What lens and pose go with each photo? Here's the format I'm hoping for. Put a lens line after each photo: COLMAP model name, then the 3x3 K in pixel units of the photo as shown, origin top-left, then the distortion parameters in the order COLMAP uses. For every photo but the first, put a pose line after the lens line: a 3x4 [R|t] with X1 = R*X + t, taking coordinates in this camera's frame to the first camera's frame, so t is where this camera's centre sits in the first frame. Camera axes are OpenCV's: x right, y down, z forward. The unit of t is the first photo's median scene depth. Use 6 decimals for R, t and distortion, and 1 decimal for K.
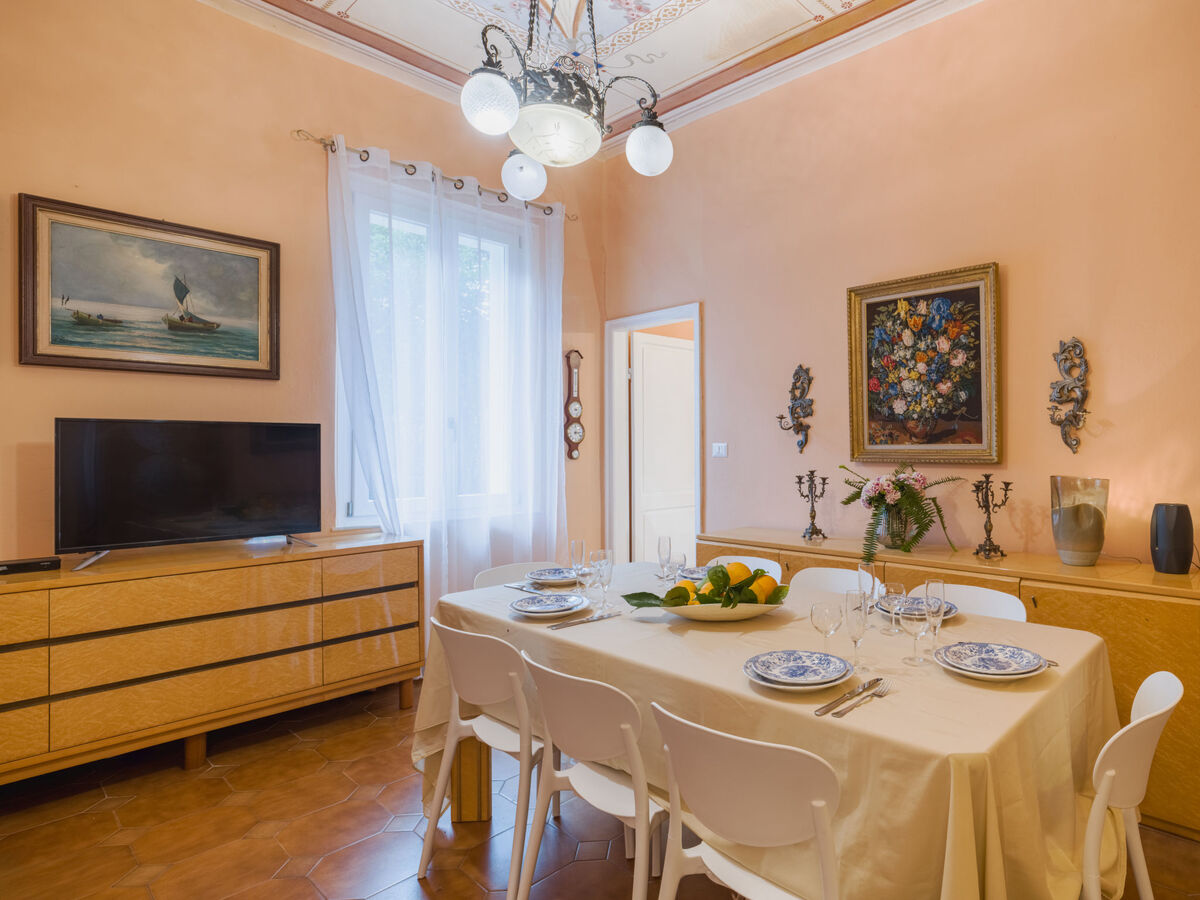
lens RADIAL K [[664.9, 0, 604.9], [0, 664.9, 445.6], [0, 0, 1]] dist [-0.003769, 0.001663]
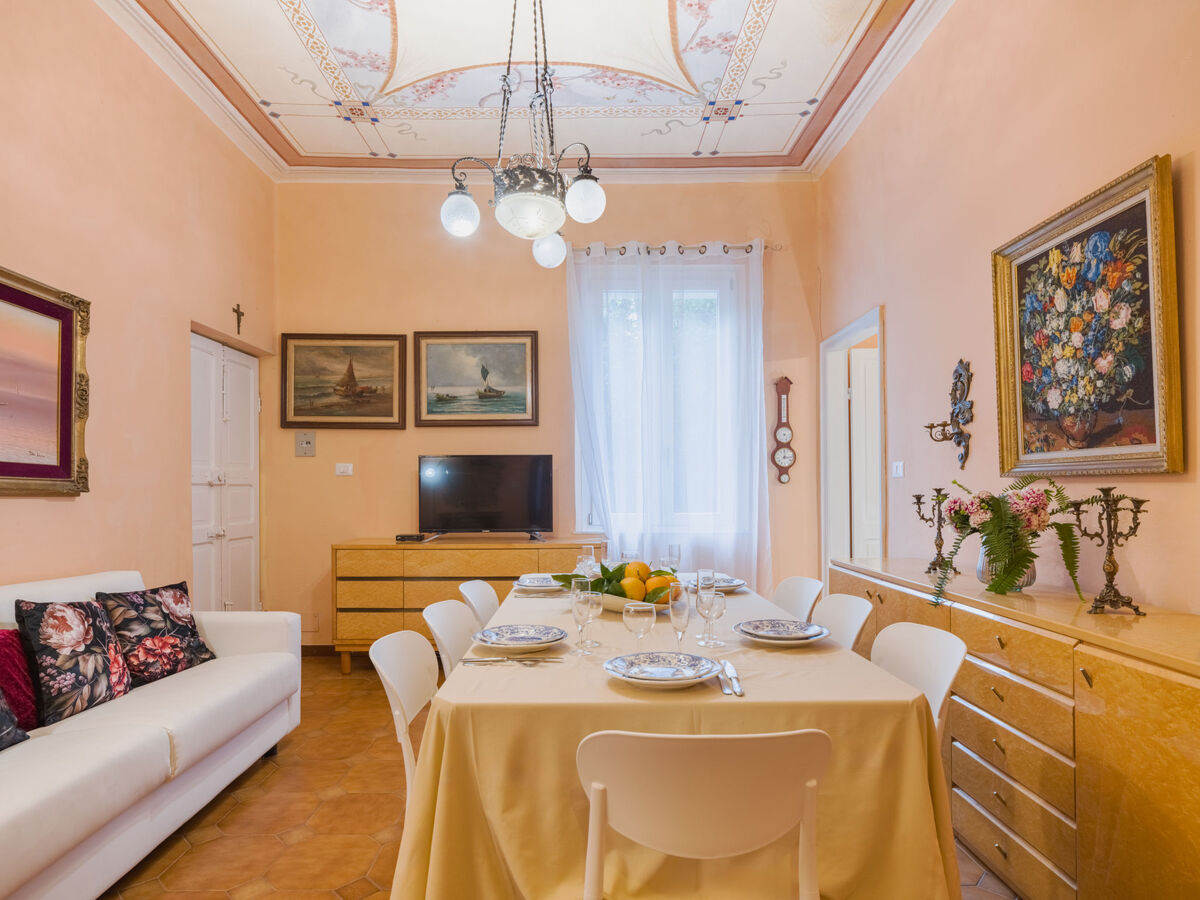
lens RADIAL K [[609.8, 0, 598.7], [0, 609.8, 493.9], [0, 0, 1]] dist [-0.000742, 0.000145]
pose [[0.691886, 0.007113, -0.721972, 0.588522], [-0.001967, 0.999966, 0.007967, 0.040691], [0.722004, -0.004092, 0.691876, 0.191664]]
